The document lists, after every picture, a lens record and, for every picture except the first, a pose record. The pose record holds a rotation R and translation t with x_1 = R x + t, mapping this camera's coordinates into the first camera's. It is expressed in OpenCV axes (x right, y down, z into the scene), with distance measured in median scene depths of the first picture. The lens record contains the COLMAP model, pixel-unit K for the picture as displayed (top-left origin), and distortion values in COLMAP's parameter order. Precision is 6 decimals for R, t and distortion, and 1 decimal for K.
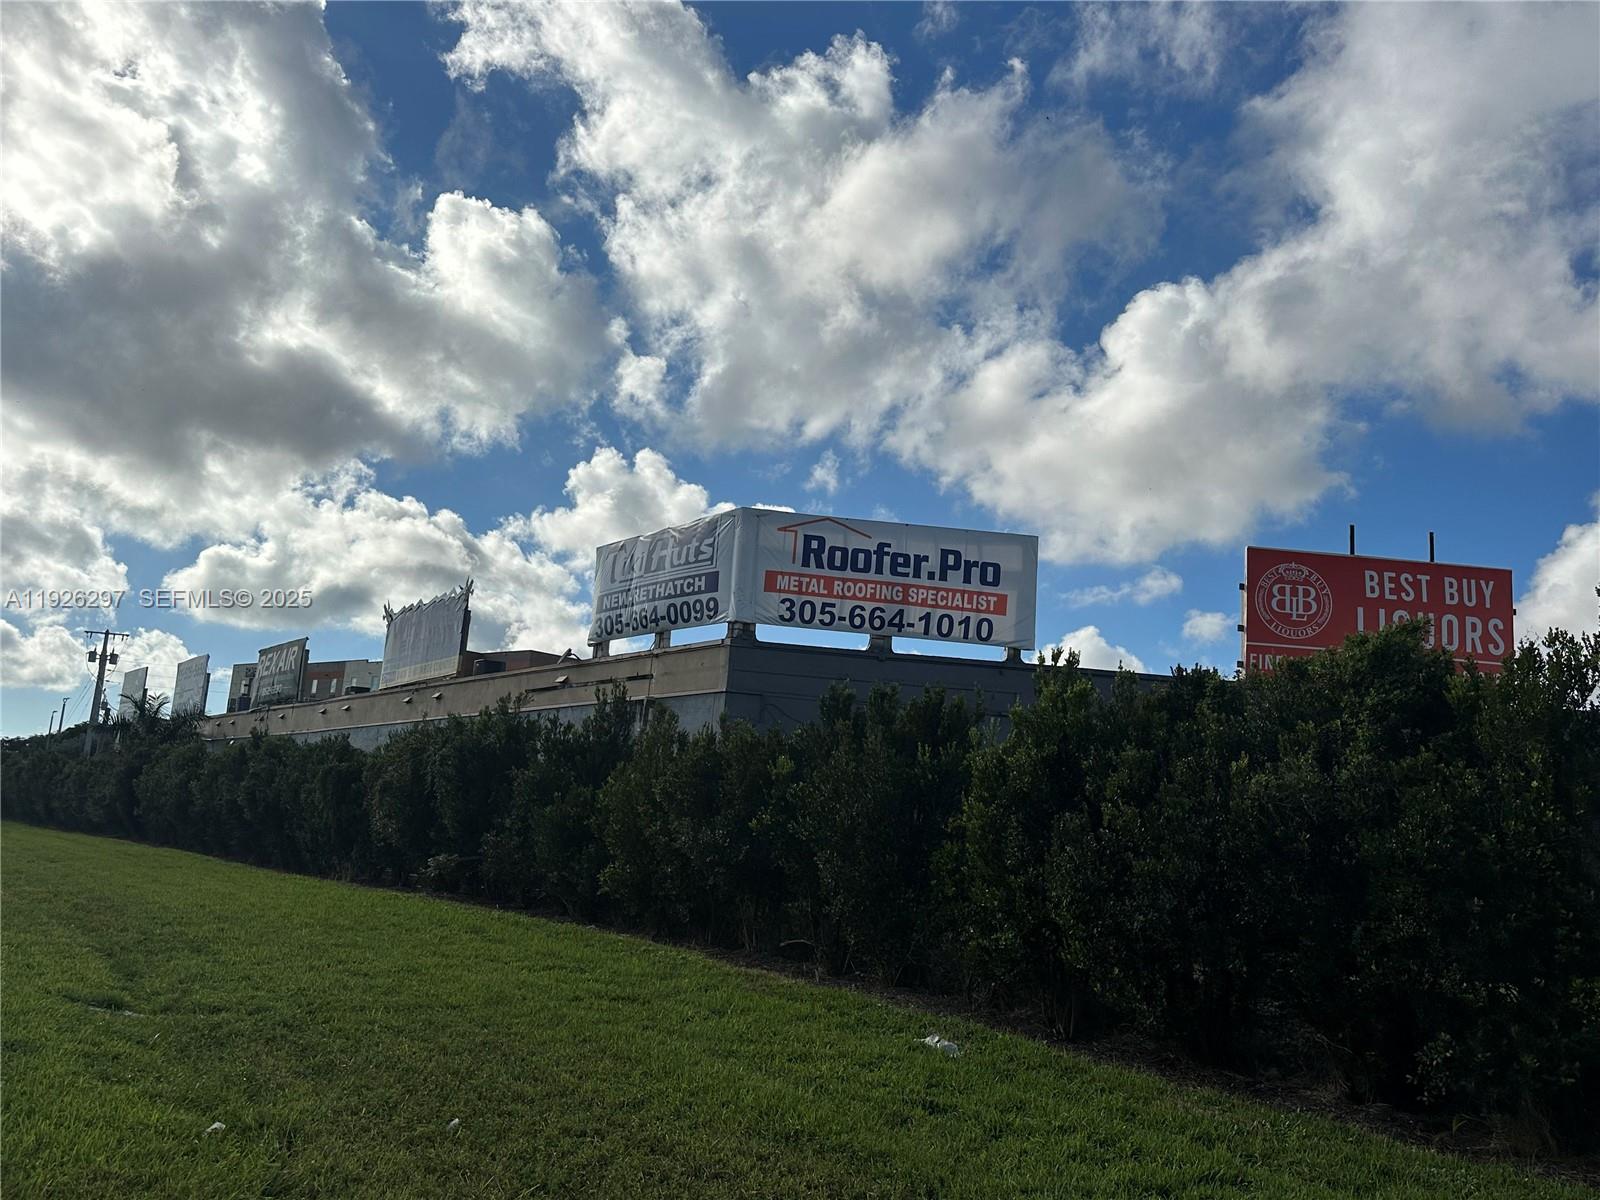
lens RADIAL K [[1328.1, 0, 801.1], [0, 1328.1, 600.7], [0, 0, 1]] dist [-0.000960, -0.005225]
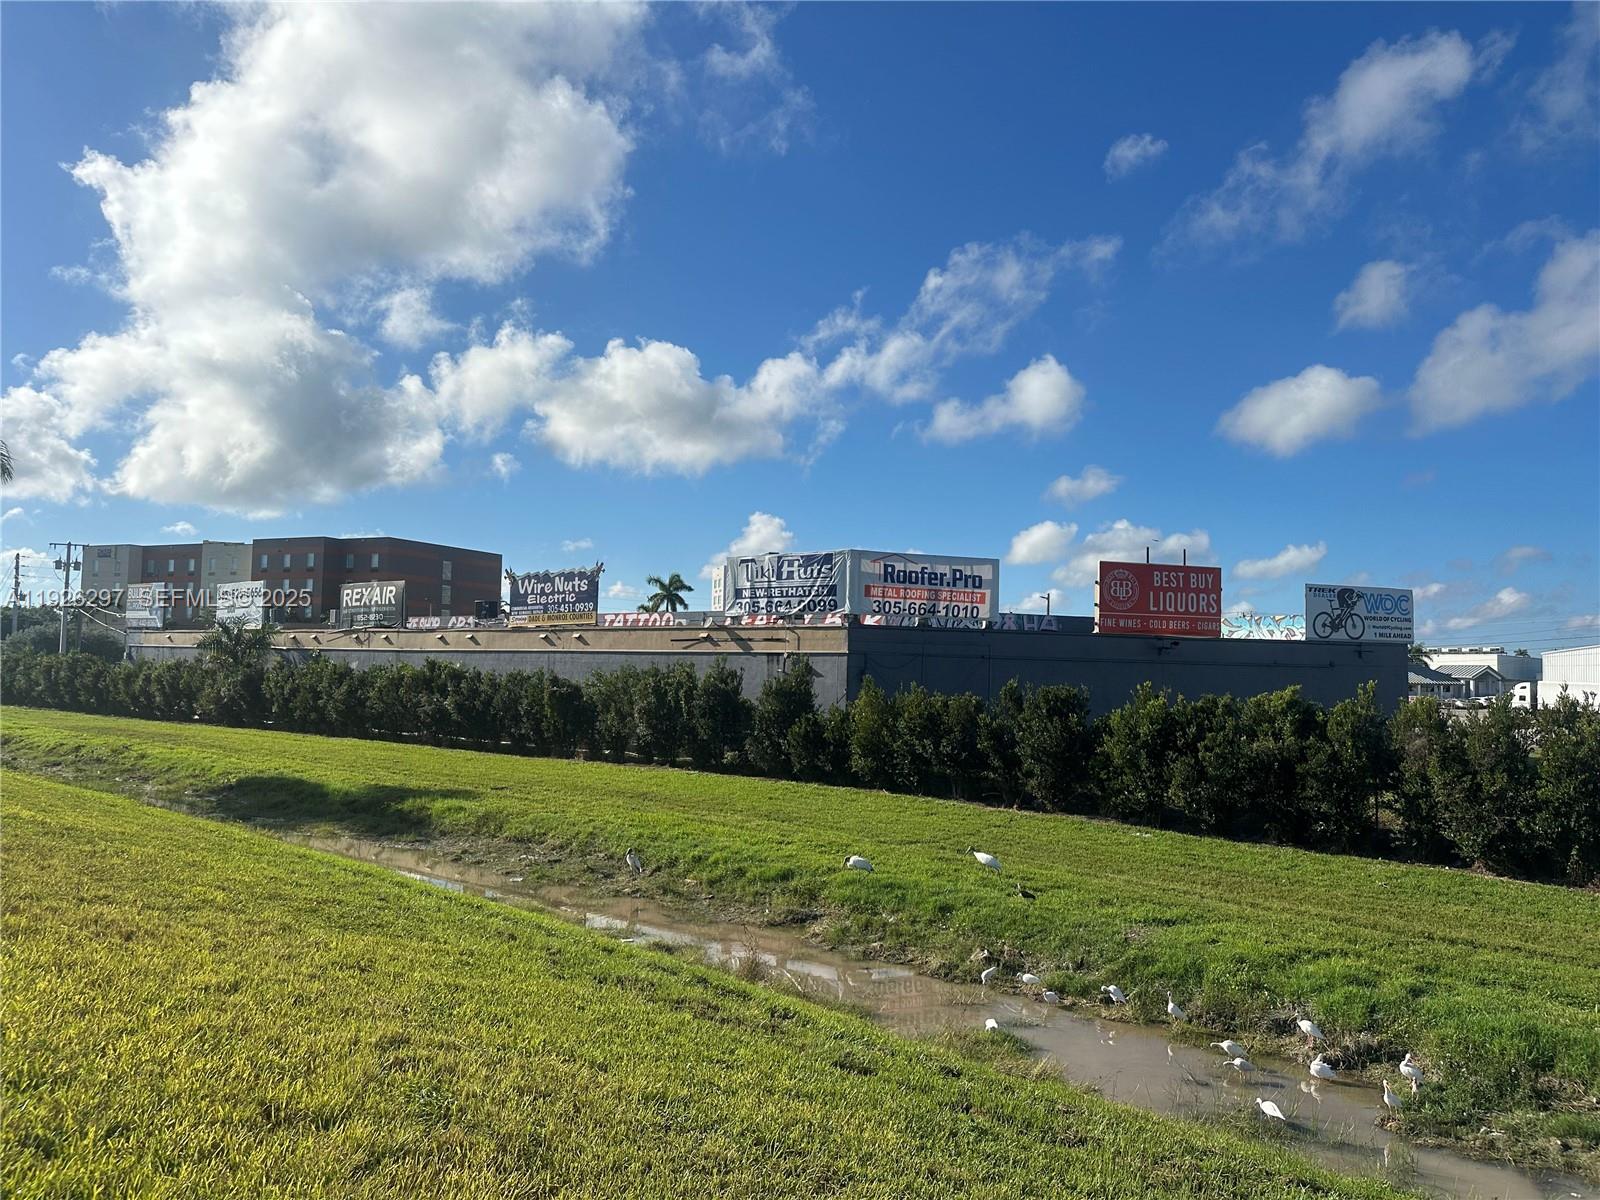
lens RADIAL K [[1110.6, 0, 798.7], [0, 1110.6, 599.1], [0, 0, 1]] dist [-0.003626, -0.000175]
pose [[0.970968, -0.028900, 0.237459, -0.469339], [-0.000868, 0.992243, 0.124311, -0.189631], [-0.239209, -0.120908, 0.963411, -0.433690]]
